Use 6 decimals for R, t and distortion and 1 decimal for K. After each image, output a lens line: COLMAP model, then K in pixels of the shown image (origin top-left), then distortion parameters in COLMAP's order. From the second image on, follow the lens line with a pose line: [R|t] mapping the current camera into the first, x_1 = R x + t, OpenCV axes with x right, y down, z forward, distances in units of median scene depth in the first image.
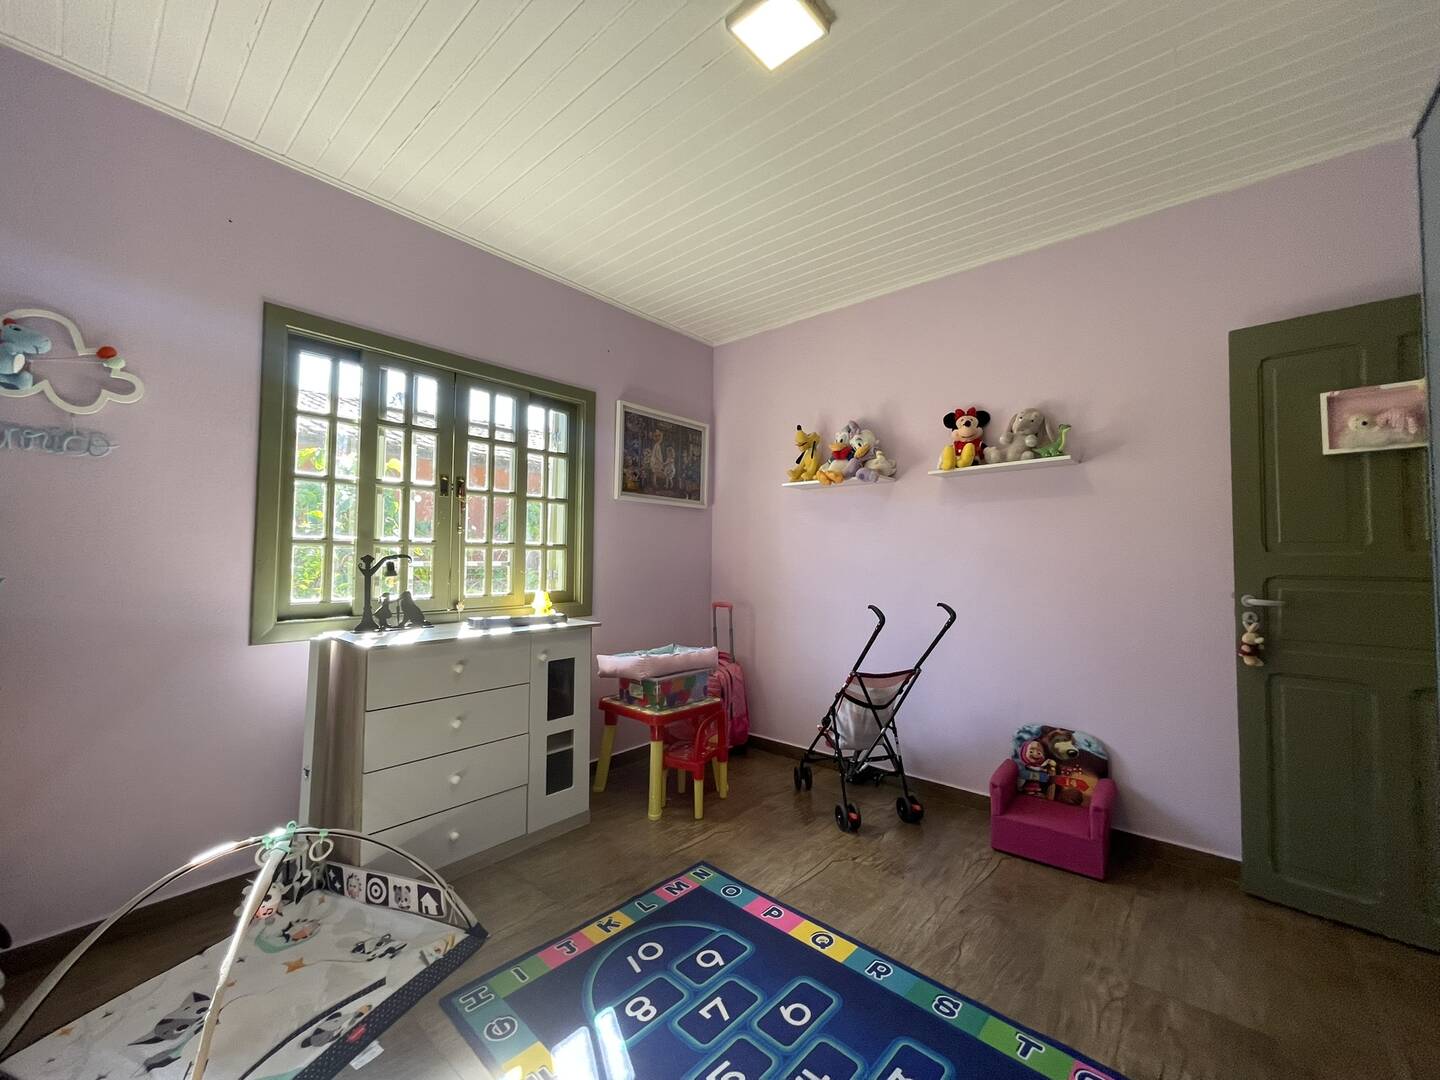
lens RADIAL K [[581.3, 0, 715.4], [0, 581.3, 538.2], [0, 0, 1]] dist [-0.004452, 0.000101]
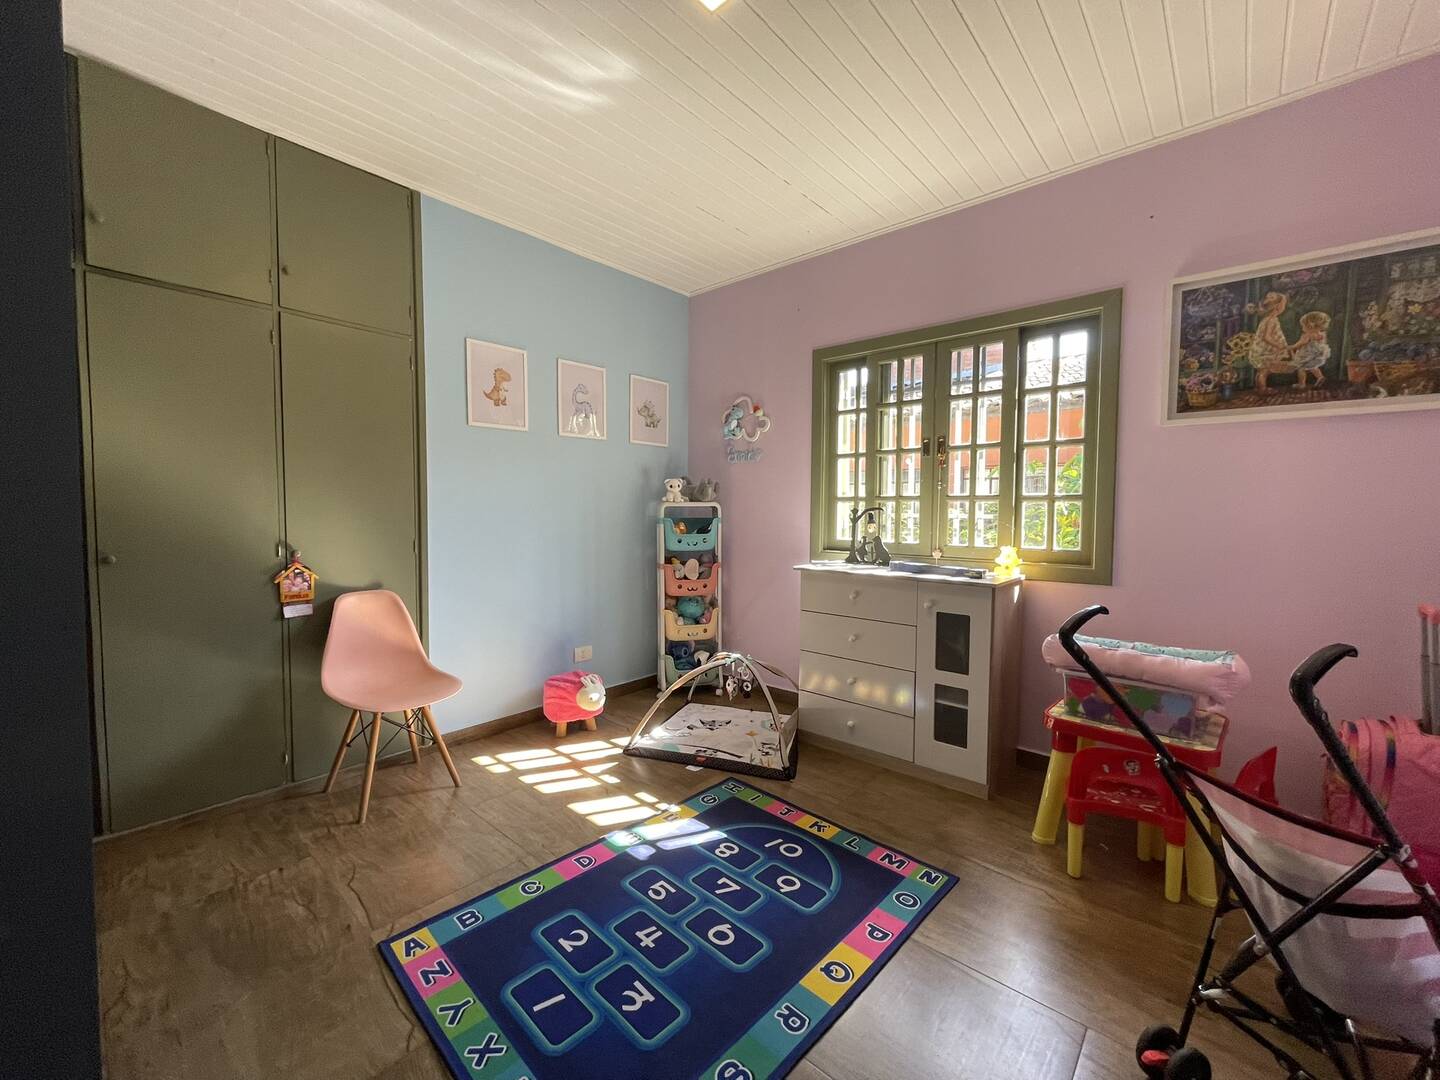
lens RADIAL K [[581.3, 0, 717.0], [0, 581.3, 536.1], [0, 0, 1]] dist [-0.004452, 0.000101]
pose [[-0.014663, 0.039701, -0.999104, 0.873751], [0.028412, 0.998825, 0.039273, 0.035424], [0.999489, -0.027811, -0.015774, 0.765157]]
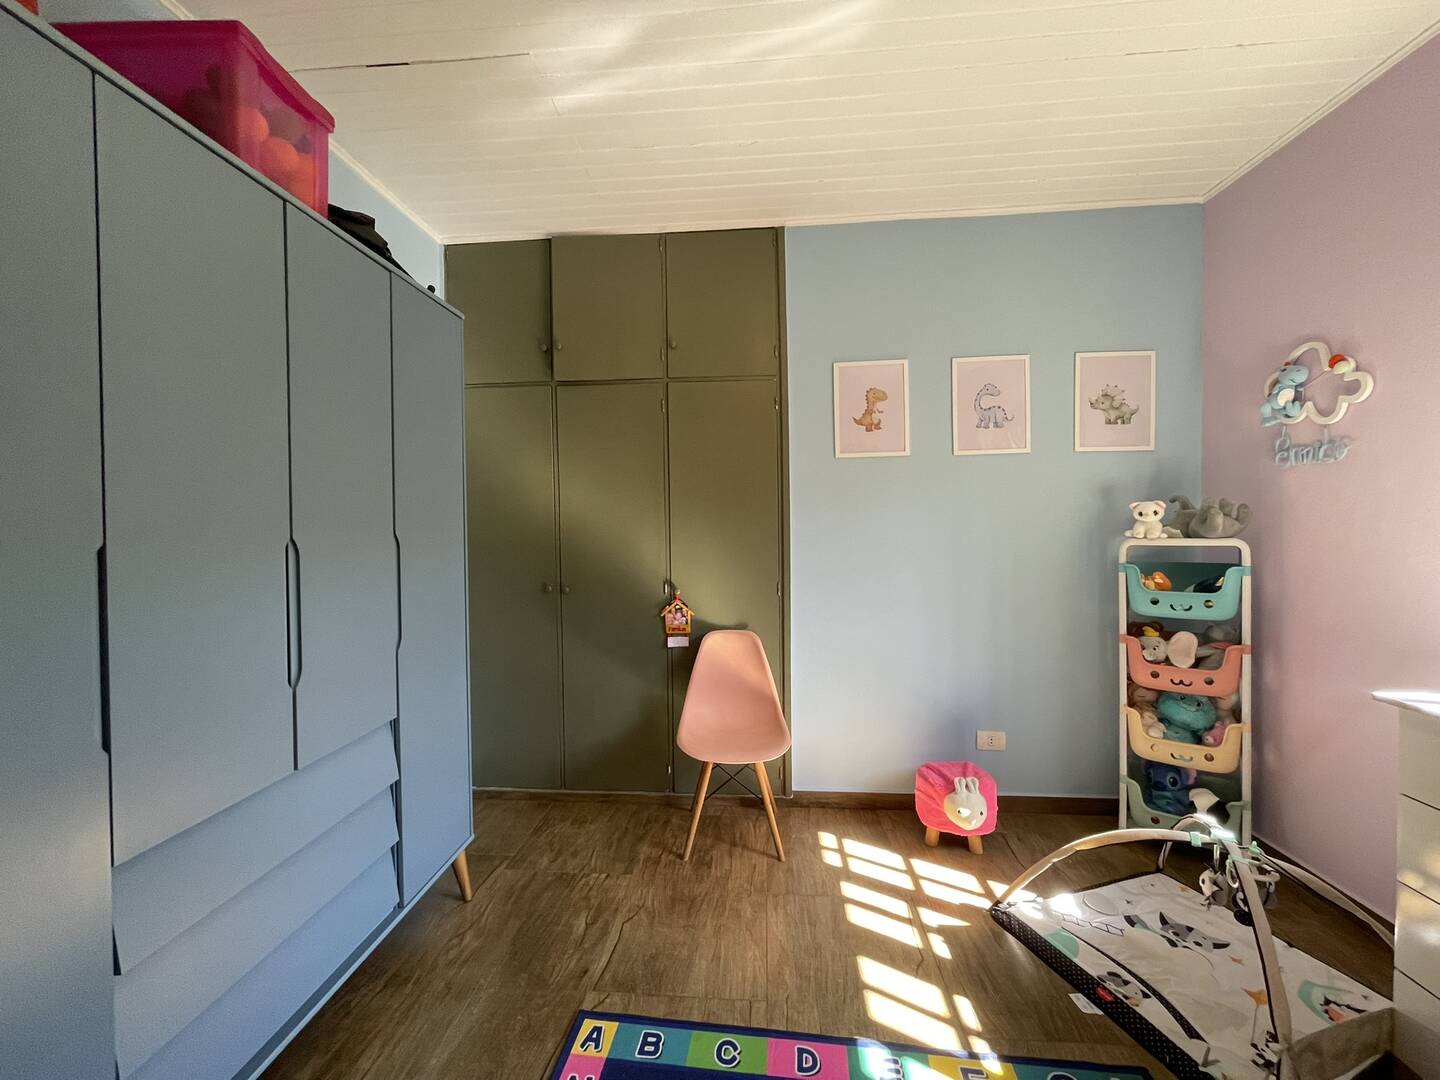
lens RADIAL K [[581.3, 0, 710.8], [0, 581.3, 536.1], [0, 0, 1]] dist [-0.004452, 0.000101]
pose [[-0.809872, 0.016465, -0.586376, 0.431319], [0.027424, 0.999576, -0.009809, -0.018998], [0.585966, -0.024025, -0.809980, 1.022152]]
